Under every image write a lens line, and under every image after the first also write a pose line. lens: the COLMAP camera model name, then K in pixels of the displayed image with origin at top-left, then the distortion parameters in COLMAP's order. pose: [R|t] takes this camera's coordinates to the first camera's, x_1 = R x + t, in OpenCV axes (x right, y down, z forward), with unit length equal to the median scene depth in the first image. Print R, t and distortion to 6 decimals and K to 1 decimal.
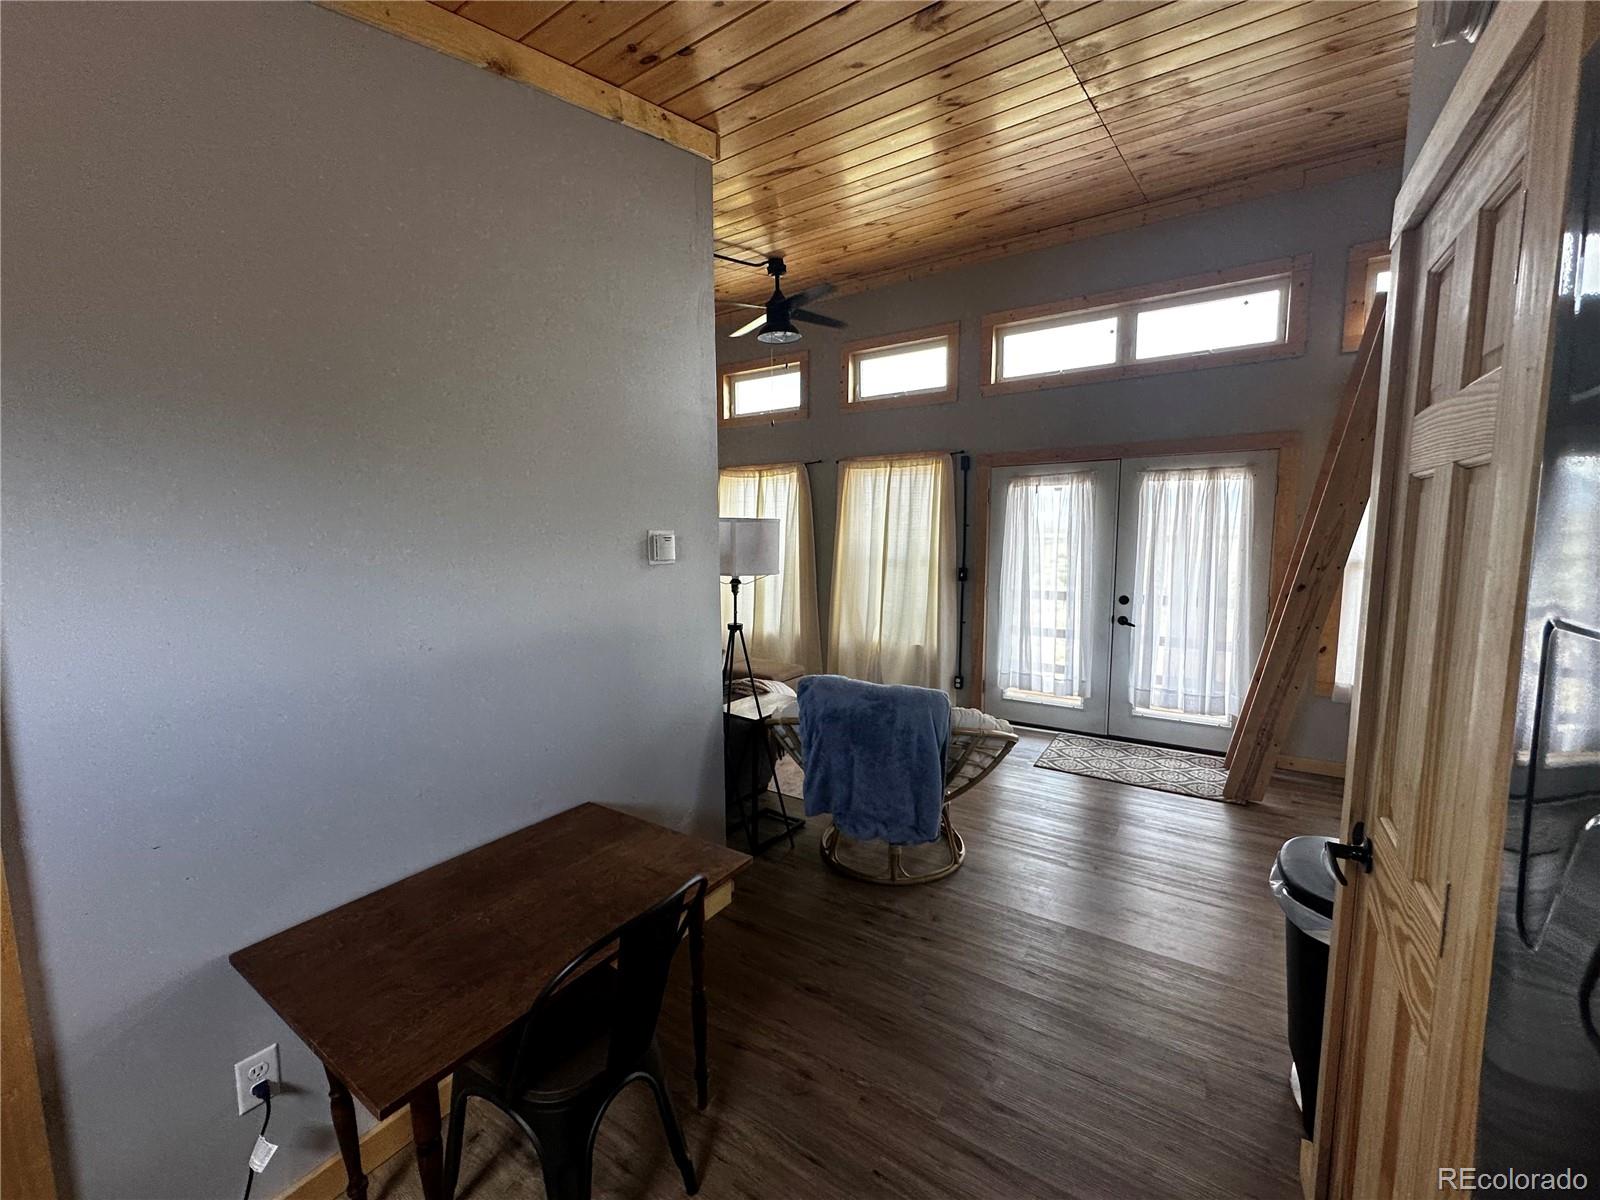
lens RADIAL K [[640.7, 0, 797.4], [0, 640.7, 597.9], [0, 0, 1]] dist [-0.003771, 0.000055]
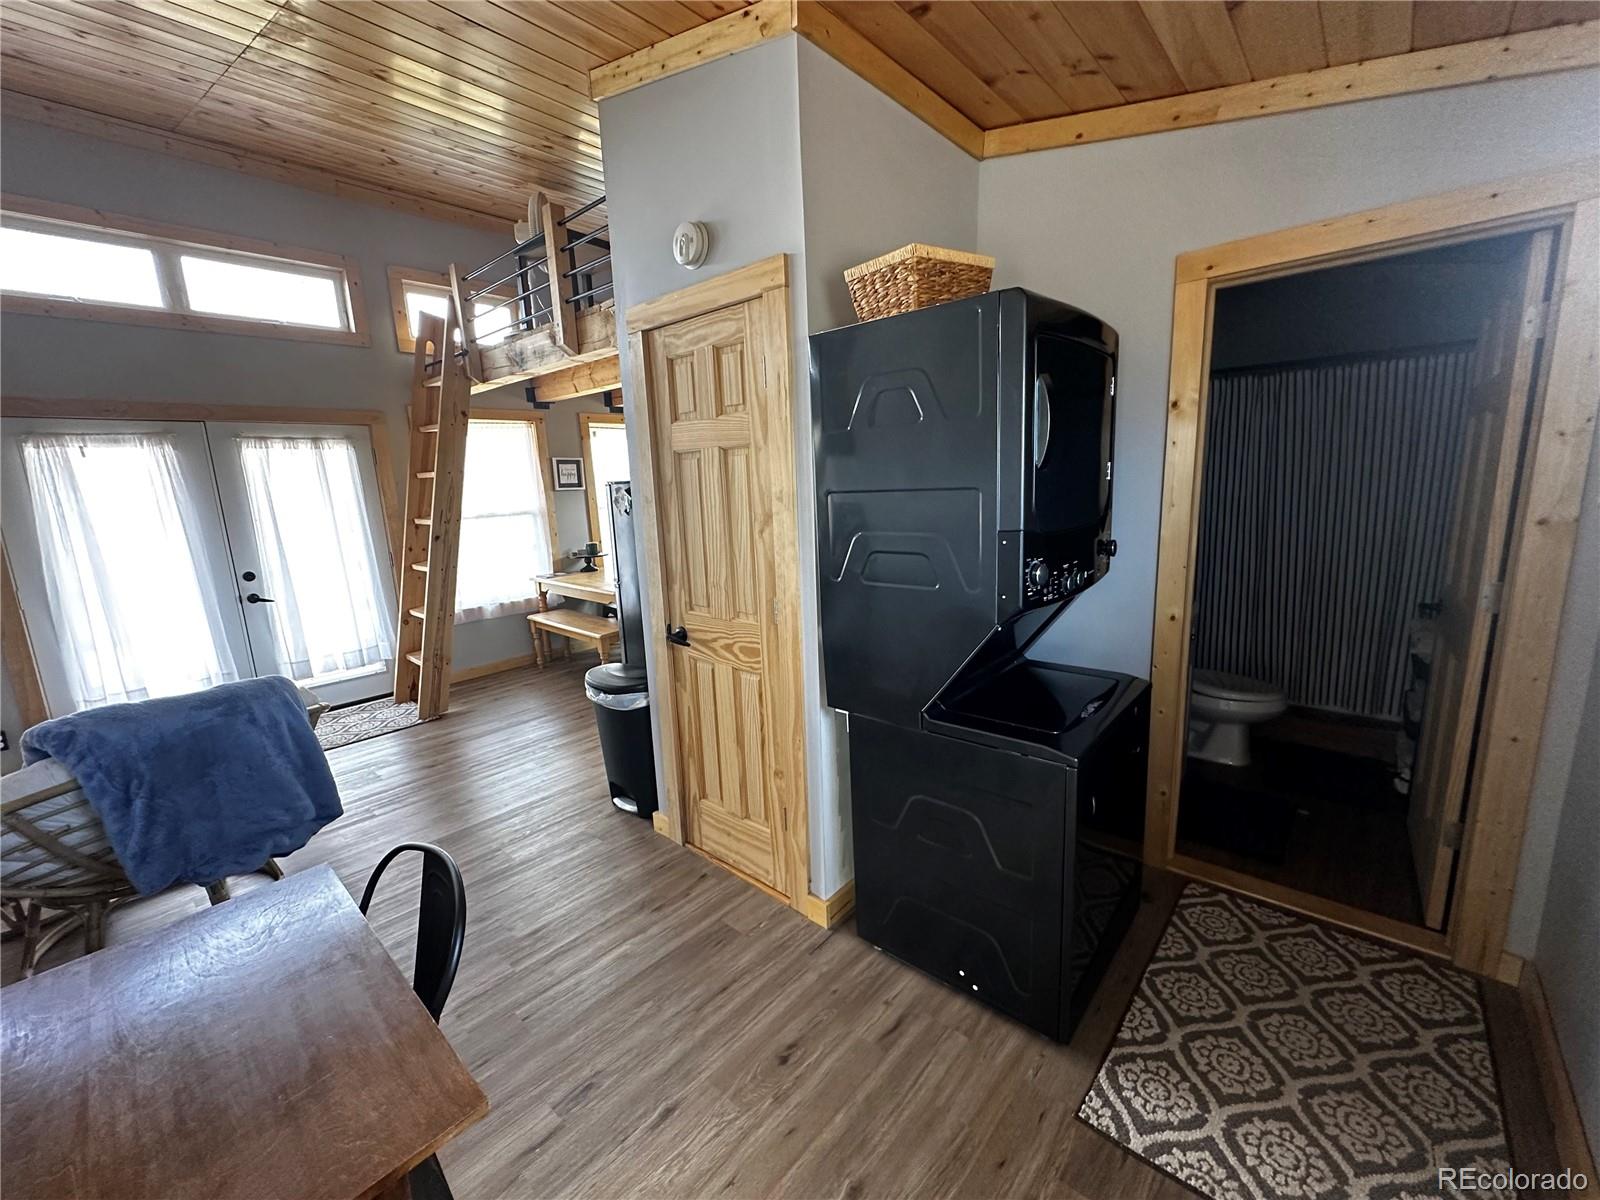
lens RADIAL K [[640.7, 0, 799.4], [0, 640.7, 595.4], [0, 0, 1]] dist [-0.003771, 0.000055]
pose [[0.149974, -0.176119, 0.972877, -0.293565], [0.145336, 0.977244, 0.154505, 0.002796], [-0.977950, 0.118222, 0.172157, 0.067481]]
